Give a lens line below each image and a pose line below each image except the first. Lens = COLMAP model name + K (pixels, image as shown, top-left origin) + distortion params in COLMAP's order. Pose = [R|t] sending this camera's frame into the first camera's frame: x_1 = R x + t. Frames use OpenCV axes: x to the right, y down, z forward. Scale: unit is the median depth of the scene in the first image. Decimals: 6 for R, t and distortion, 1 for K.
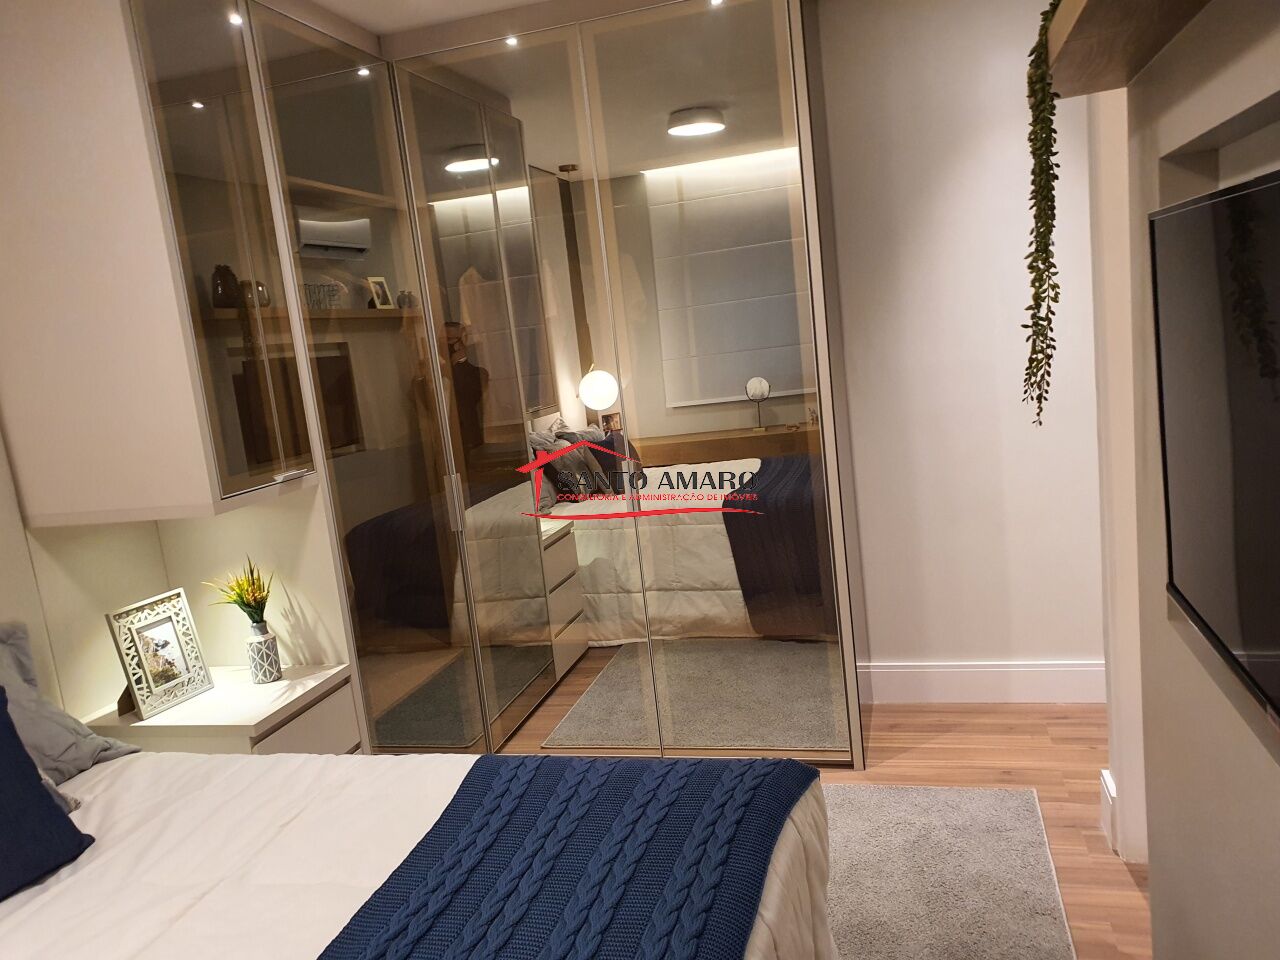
lens RADIAL K [[992.1, 0, 644.2], [0, 992.1, 482.5], [0, 0, 1]] dist [0.077902, -0.108486]
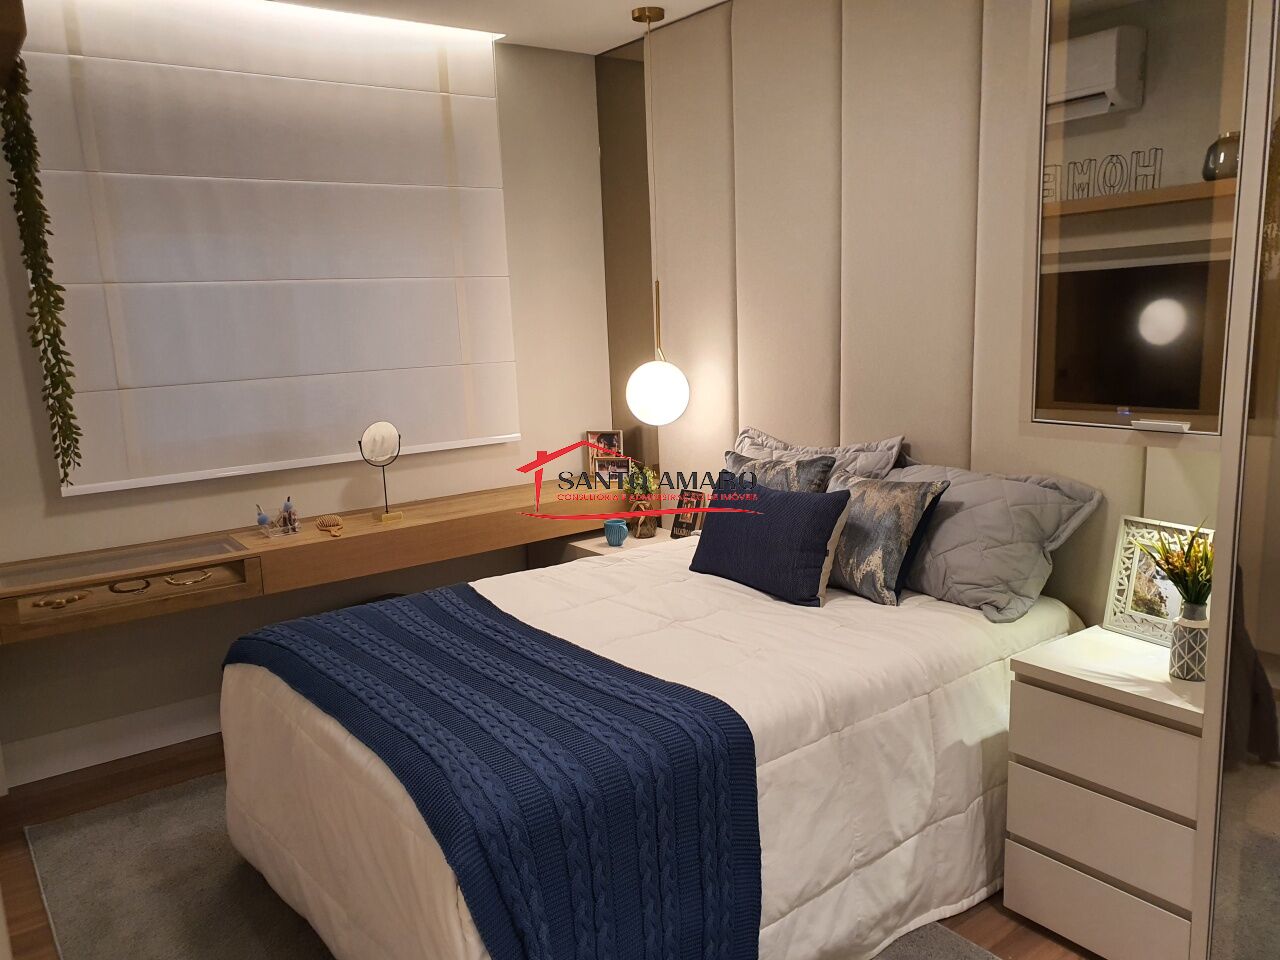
lens RADIAL K [[992.1, 0, 644.2], [0, 992.1, 482.5], [0, 0, 1]] dist [0.077902, -0.108486]
pose [[-0.603756, 0.257820, -0.754326, 0.451523], [-0.027507, 0.938955, 0.342940, -0.210090], [0.796694, 0.227801, -0.559808, 1.122697]]
